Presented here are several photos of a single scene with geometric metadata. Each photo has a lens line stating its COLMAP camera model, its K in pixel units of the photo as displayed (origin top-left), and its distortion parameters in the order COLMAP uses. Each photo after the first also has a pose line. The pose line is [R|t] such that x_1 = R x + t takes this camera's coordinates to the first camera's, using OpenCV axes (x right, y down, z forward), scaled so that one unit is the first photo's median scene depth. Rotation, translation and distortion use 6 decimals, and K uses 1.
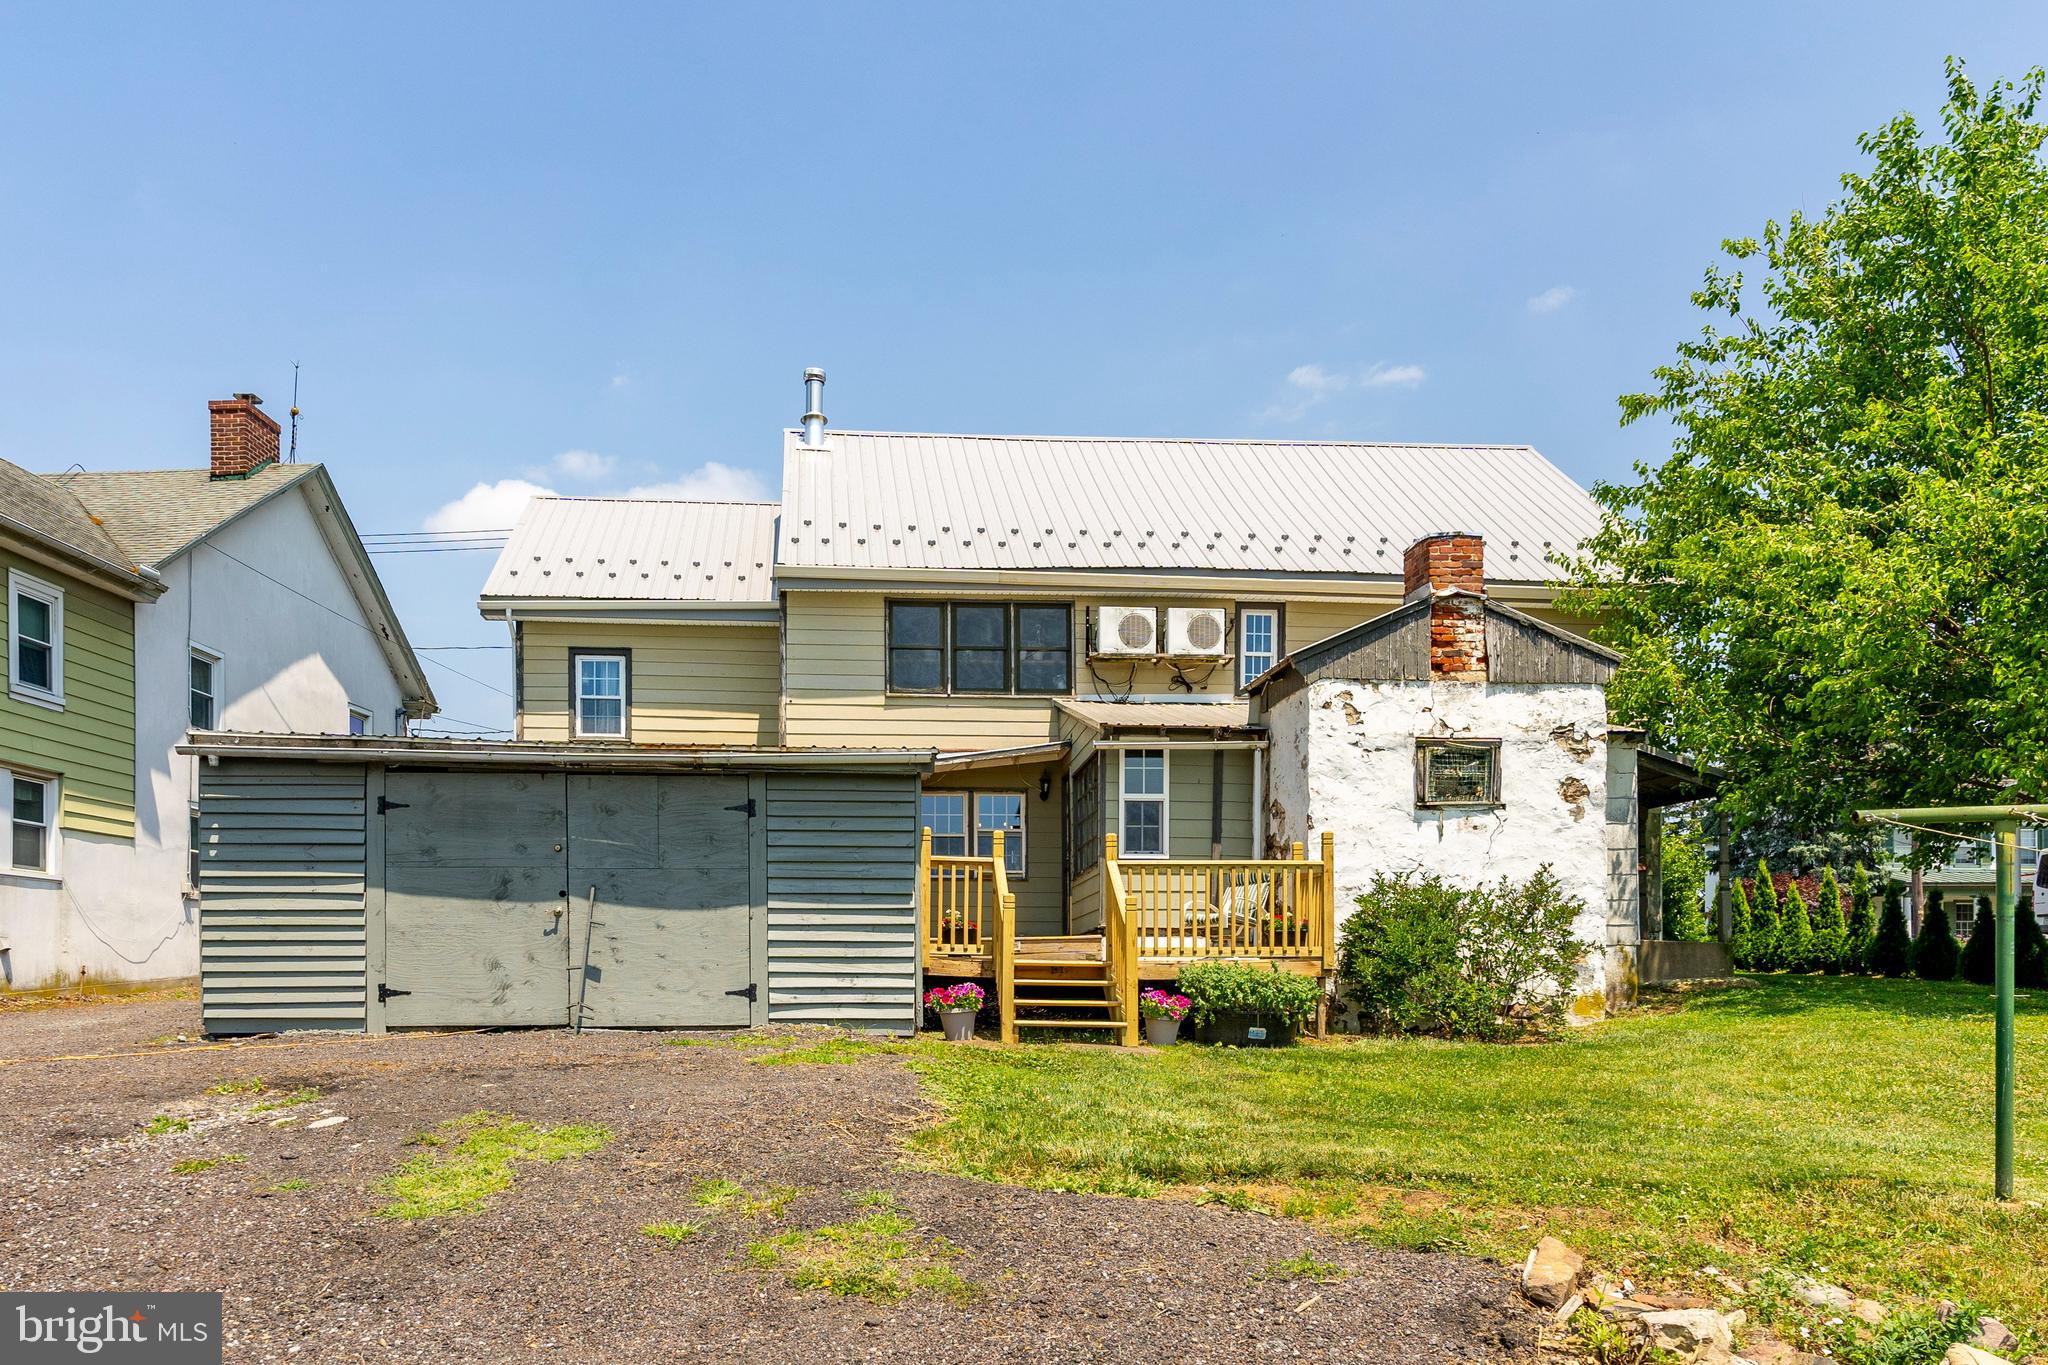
lens RADIAL K [[1534.5, 0, 1040.7], [0, 1534.5, 791.5], [0, 0, 1]] dist [0.001207, 0.001788]
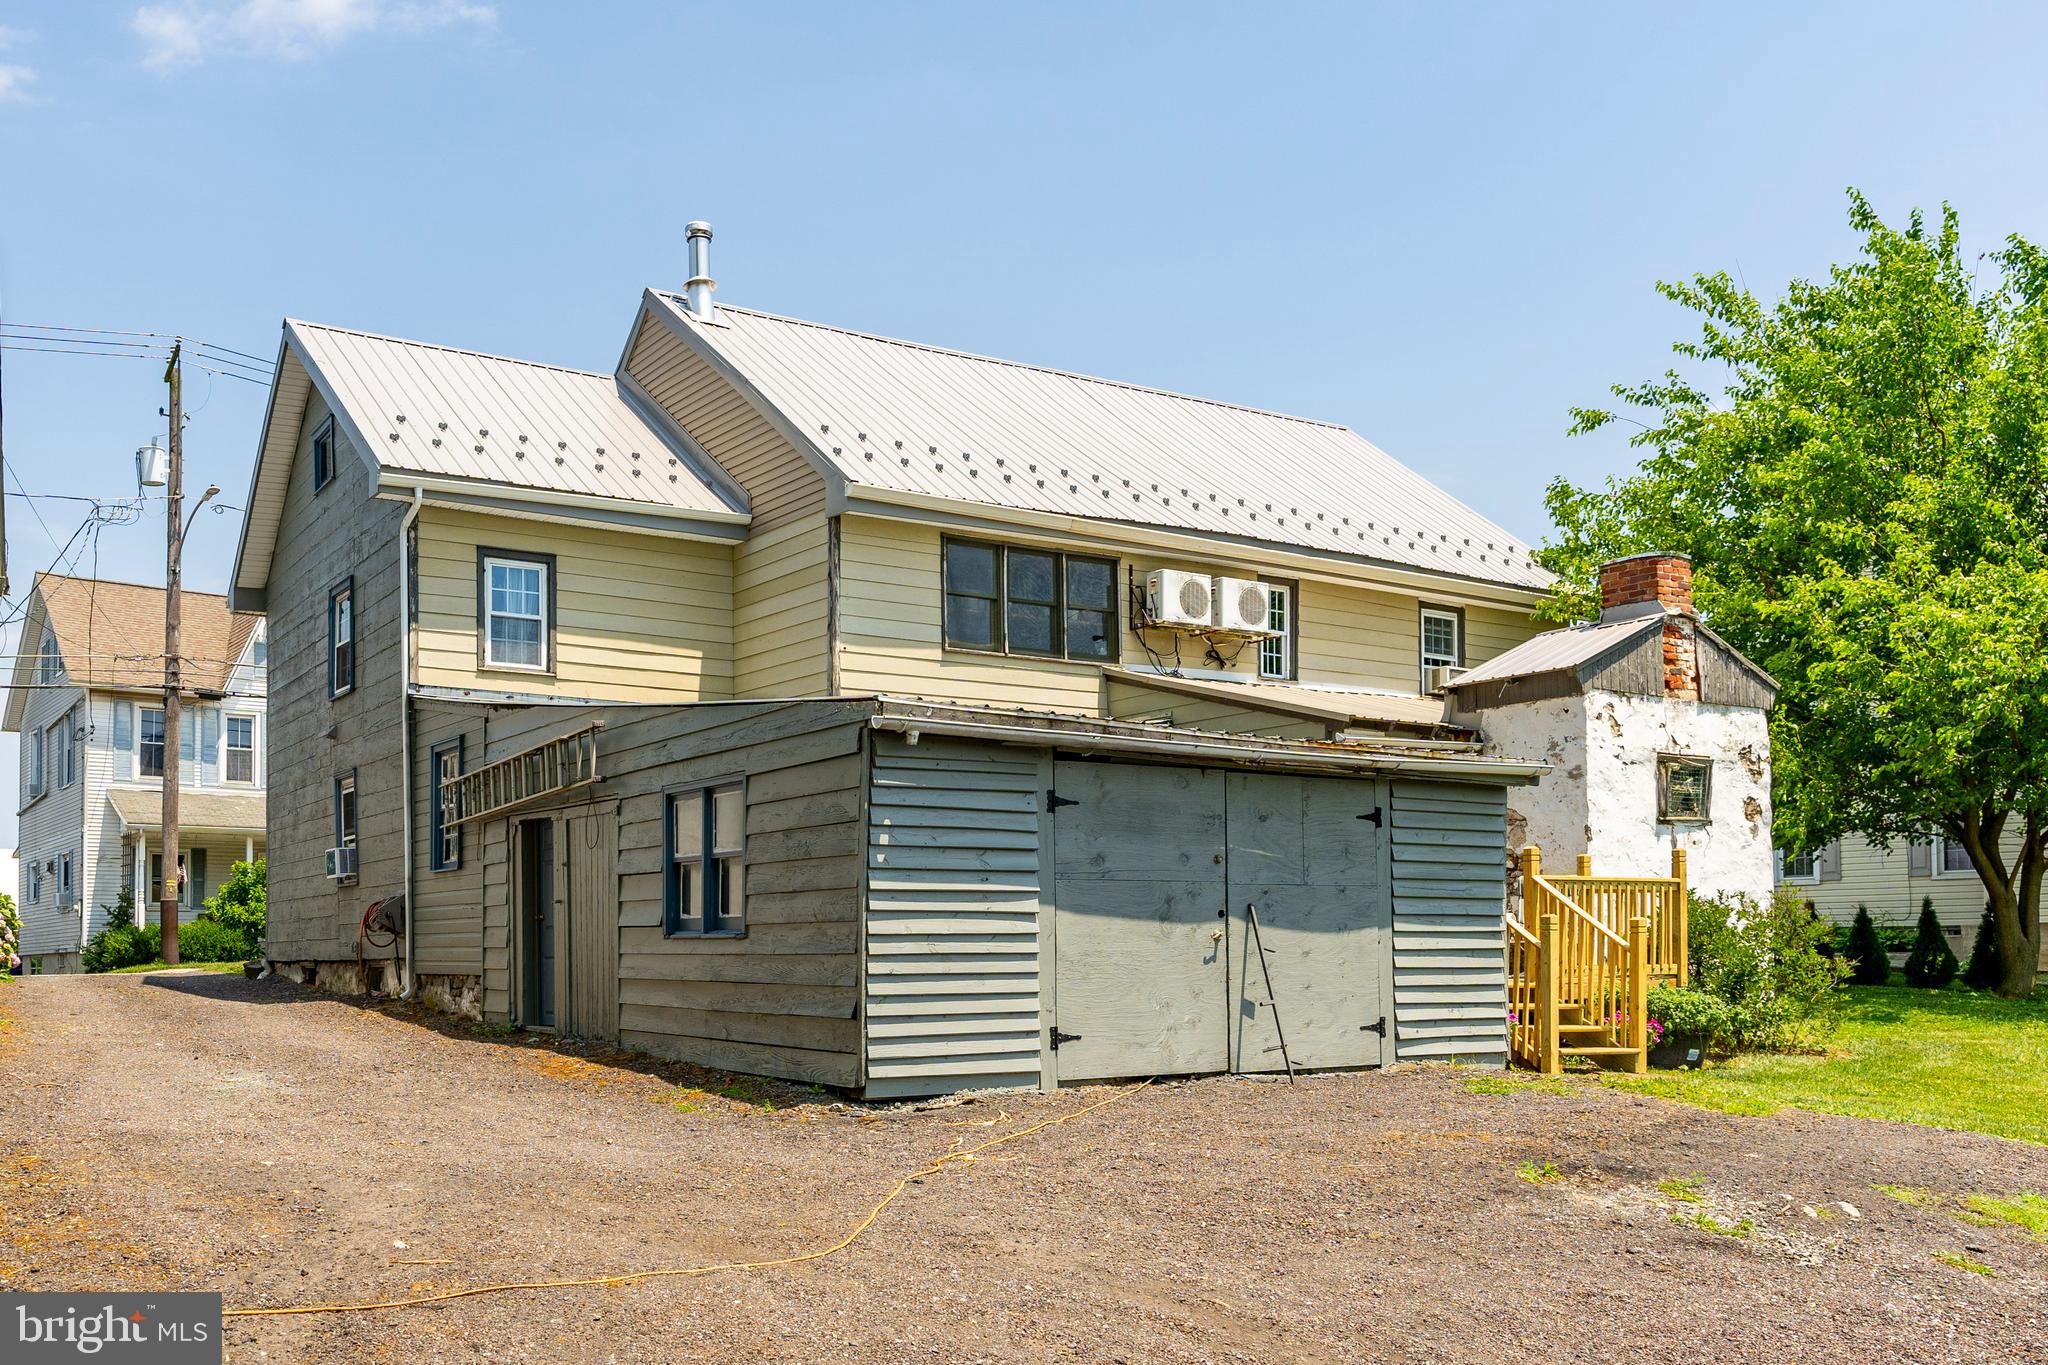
lens RADIAL K [[1805.0, 0, 1024.0], [0, 1805.0, 682.5], [0, 0, 1]] dist [-0.016359, -0.010268]
pose [[0.884752, 0.067662, 0.461125, -0.671145], [-0.056366, 0.997677, -0.038243, -0.012069], [-0.462641, 0.007844, 0.886511, 0.135391]]
